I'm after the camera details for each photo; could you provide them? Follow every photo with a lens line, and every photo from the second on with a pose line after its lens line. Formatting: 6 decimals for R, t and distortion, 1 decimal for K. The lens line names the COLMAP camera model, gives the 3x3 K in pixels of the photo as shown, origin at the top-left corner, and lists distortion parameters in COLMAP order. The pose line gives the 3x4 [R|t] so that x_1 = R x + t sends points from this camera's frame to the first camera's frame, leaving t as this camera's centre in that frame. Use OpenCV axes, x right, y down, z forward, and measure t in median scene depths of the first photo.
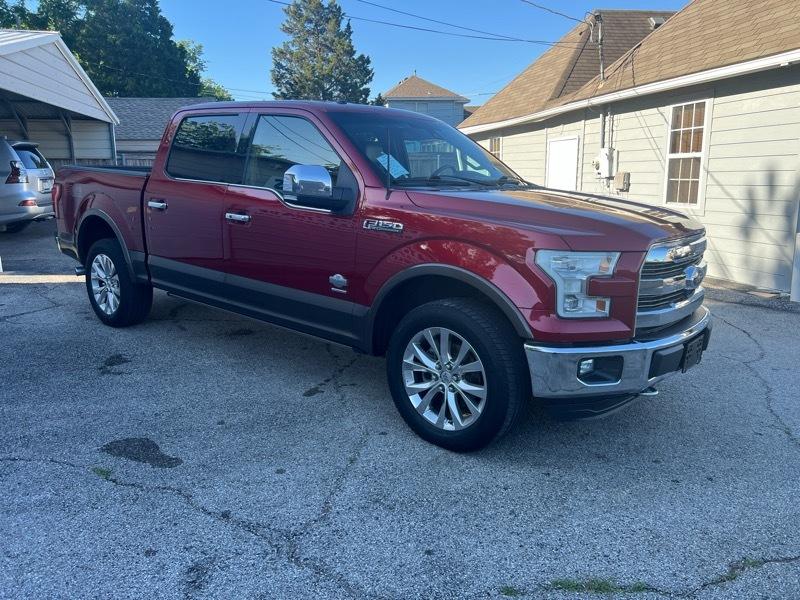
lens RADIAL K [[602.7, 0, 405.0], [0, 602.7, 287.1], [0, 0, 1]] dist [0.056788, -0.056720]
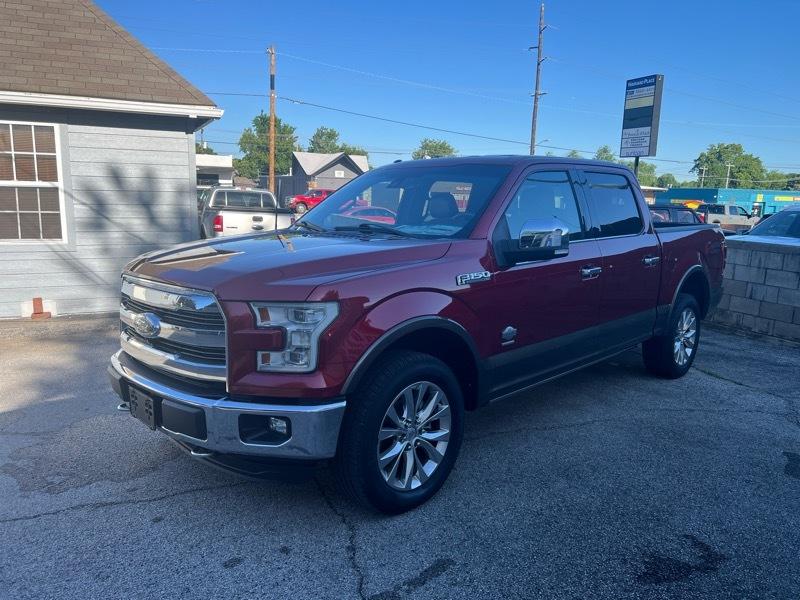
lens RADIAL K [[602.7, 0, 405.0], [0, 602.7, 287.1], [0, 0, 1]] dist [0.056788, -0.056720]
pose [[-0.196778, -0.141378, 0.970201, -0.618341], [0.161445, 0.971369, 0.174293, -0.178360], [-0.967065, 0.190931, -0.168319, 0.842268]]
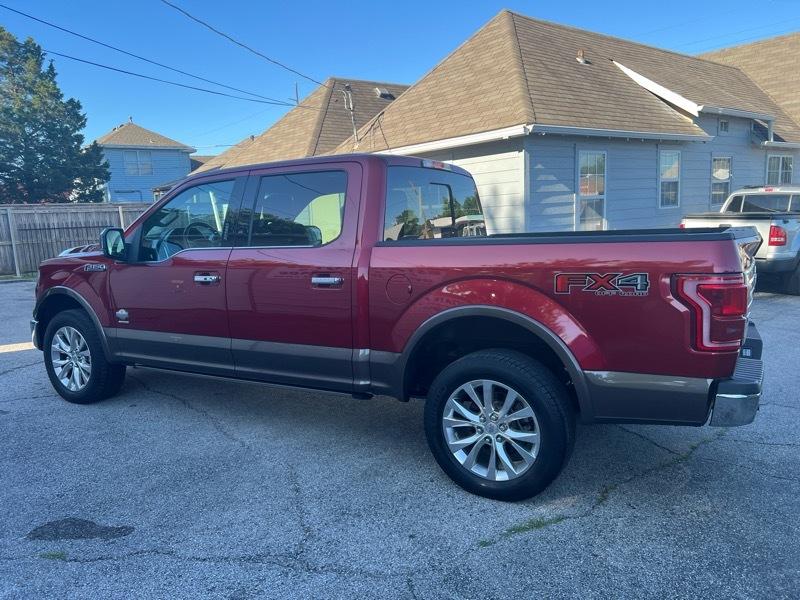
lens RADIAL K [[592.3, 0, 400.0], [0, 592.3, 300.0], [0, 0, 1]] dist [0.060542, -0.061197]
pose [[0.902184, -0.086478, 0.422593, -0.154840], [0.108372, 0.993716, -0.028008, -0.004300], [-0.417516, 0.071066, 0.905887, -0.044238]]
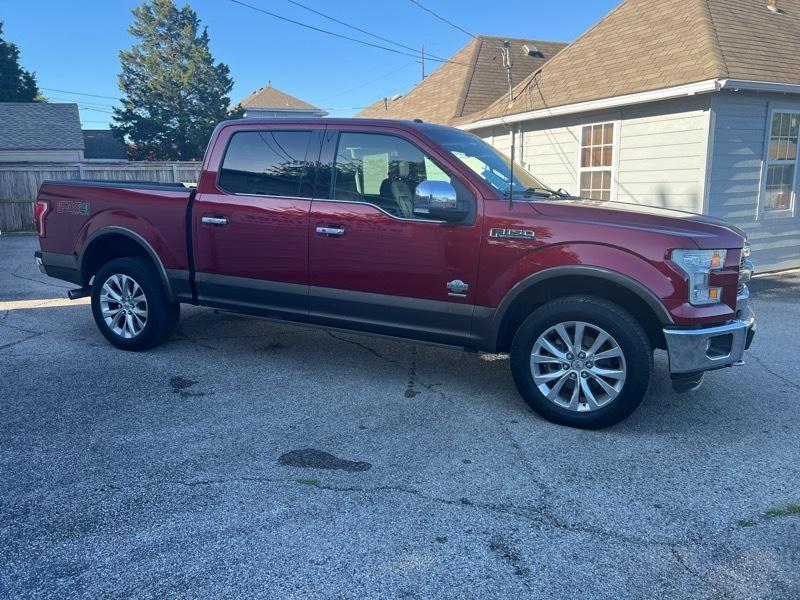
lens RADIAL K [[597.3, 0, 402.7], [0, 597.3, 293.4], [0, 0, 1]] dist [0.048810, -0.047672]
pose [[0.966486, -0.051035, 0.251595, -0.242564], [0.052541, 0.998618, 0.000731, -0.001778], [-0.251285, 0.012513, 0.967832, -0.006285]]
